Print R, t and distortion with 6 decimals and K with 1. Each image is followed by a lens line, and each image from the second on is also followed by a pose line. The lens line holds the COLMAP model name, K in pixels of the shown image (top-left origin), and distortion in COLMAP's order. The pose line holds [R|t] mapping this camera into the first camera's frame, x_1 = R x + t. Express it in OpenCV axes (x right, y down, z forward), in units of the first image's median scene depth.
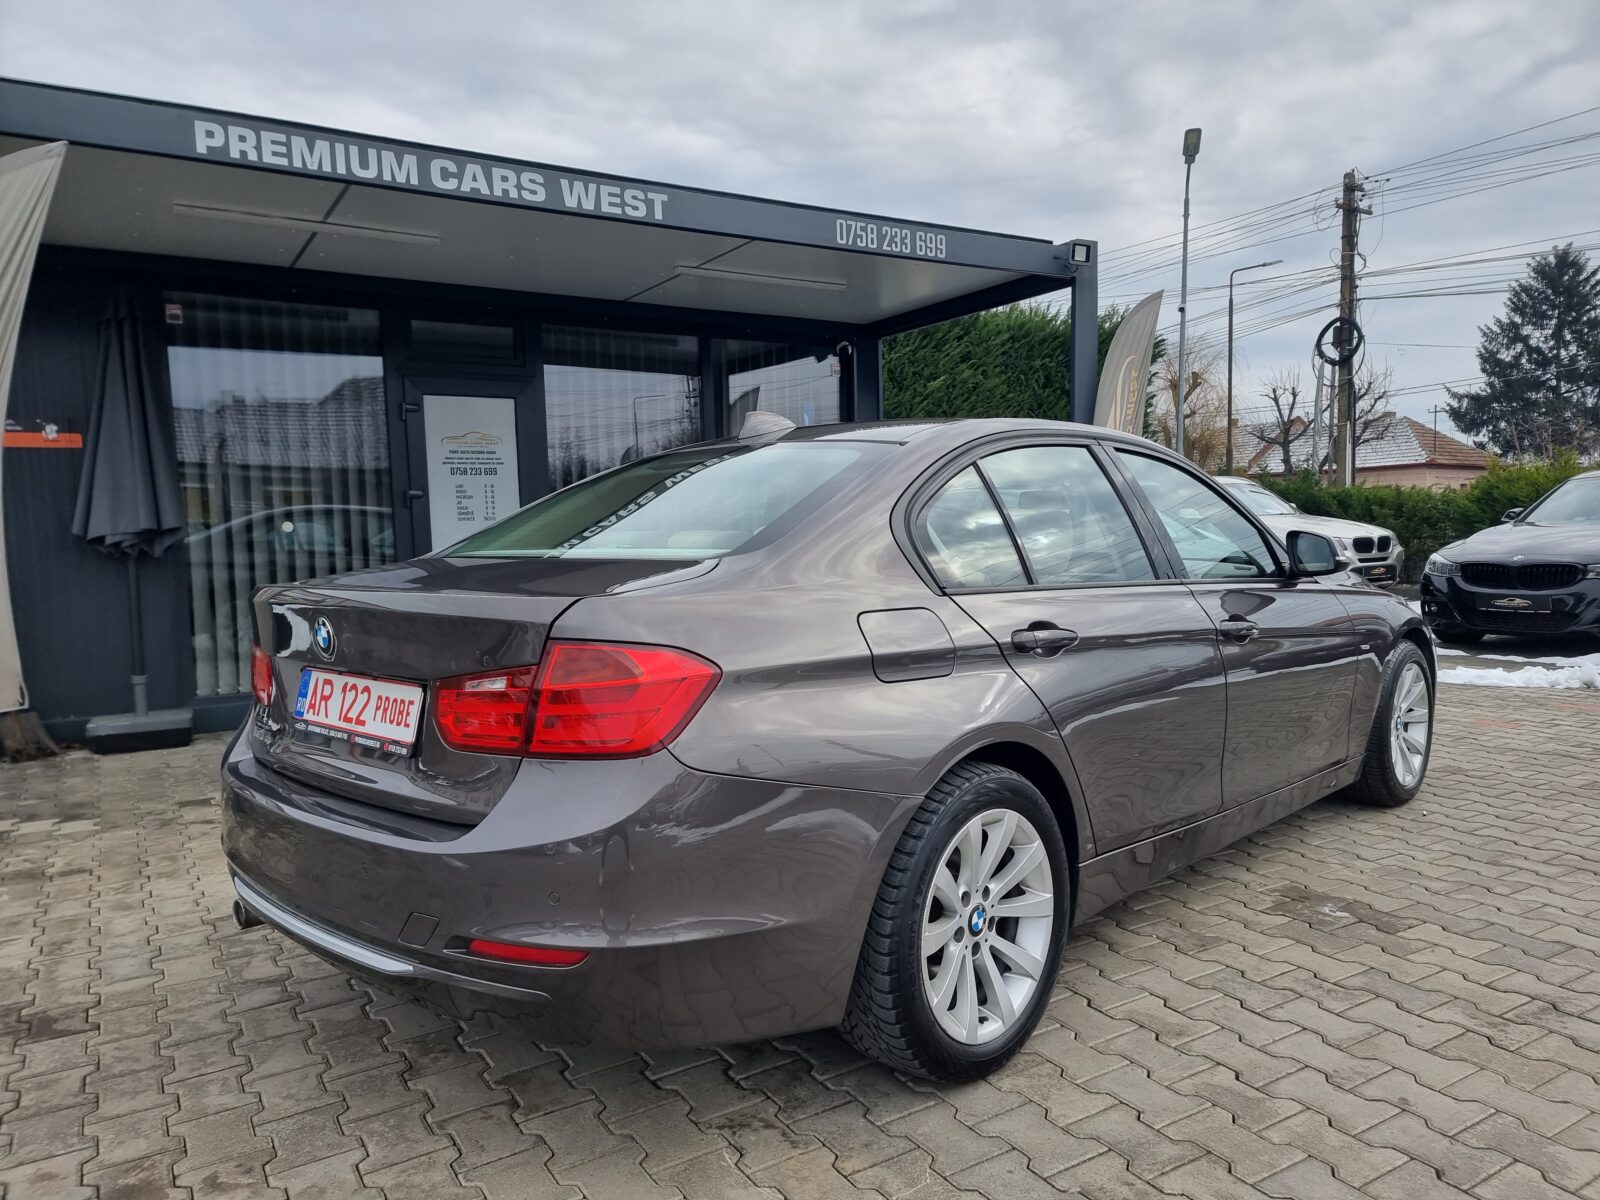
lens RADIAL K [[1130.0, 0, 813.7], [0, 1130.0, 594.2], [0, 0, 1]] dist [0.073864, -0.069038]
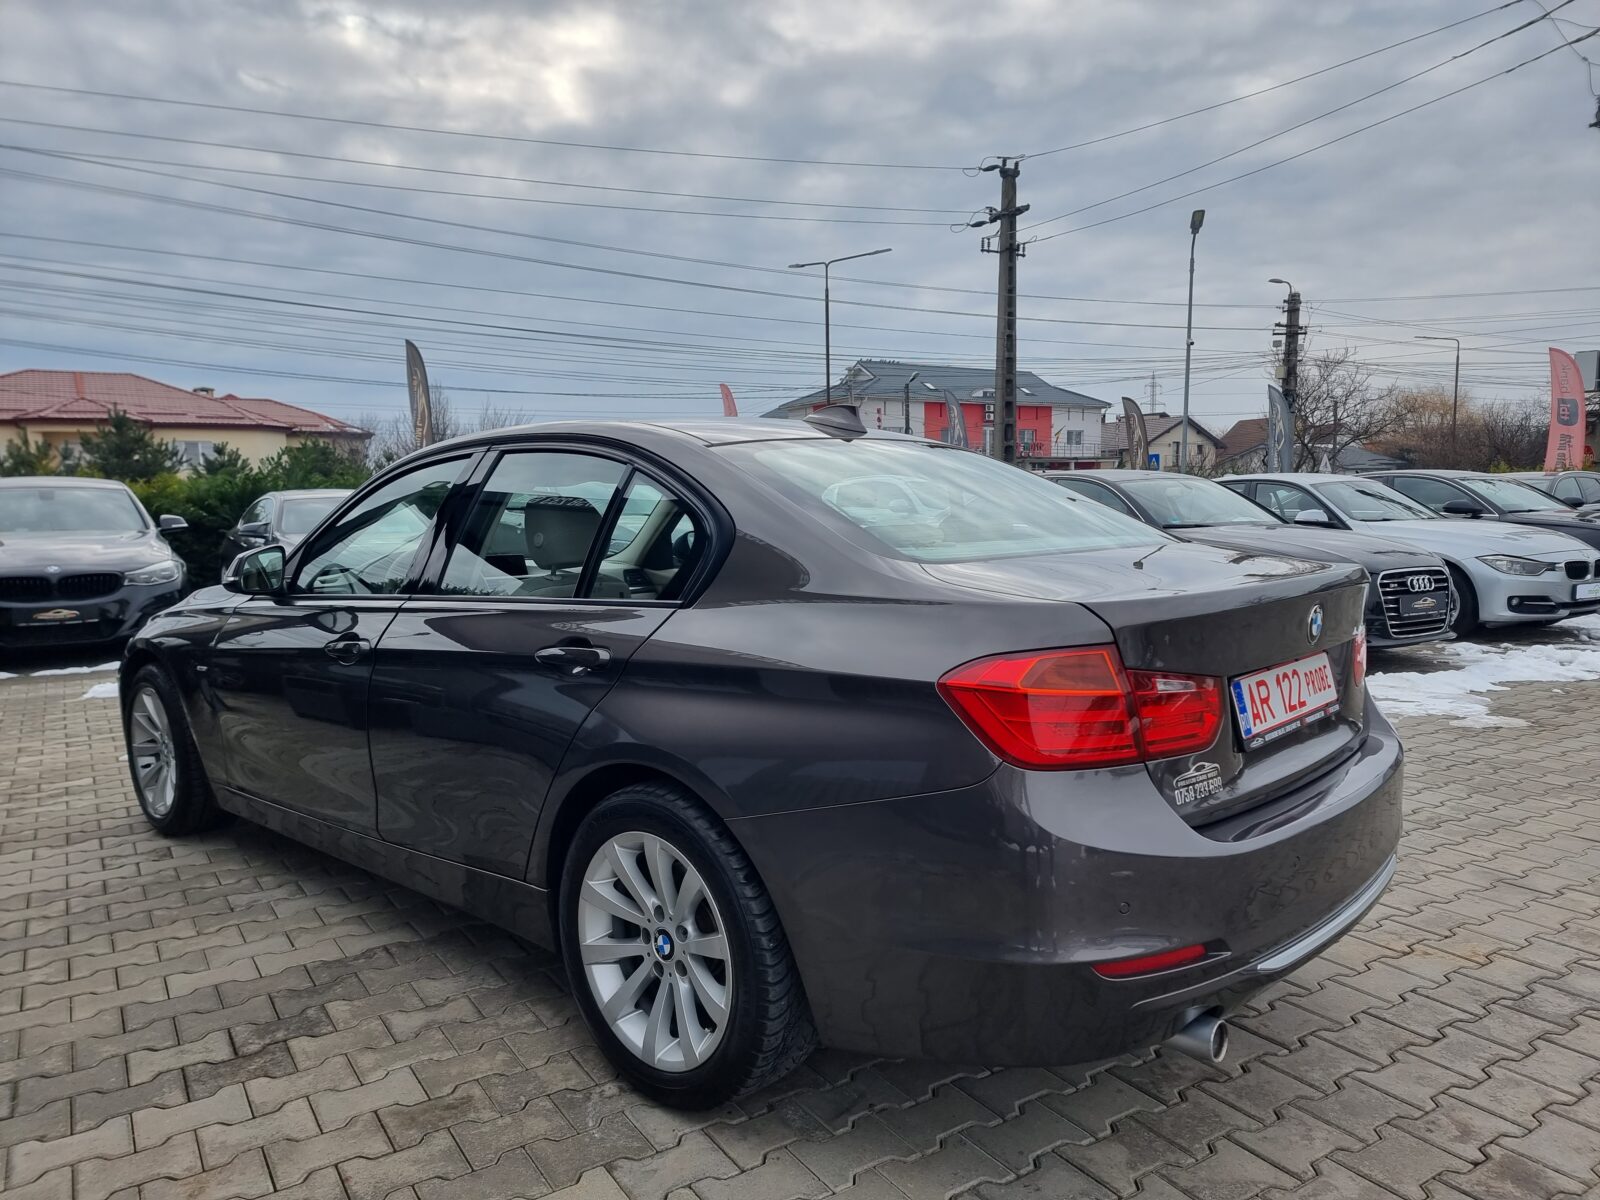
lens RADIAL K [[1130.0, 0, 775.4], [0, 1130.0, 579.1], [0, 0, 1]] dist [0.073864, -0.069038]
pose [[-0.010222, -0.046850, 0.998850, -1.350590], [0.075828, 0.995989, 0.047492, -0.082302], [-0.997069, 0.076226, -0.006628, 1.397627]]
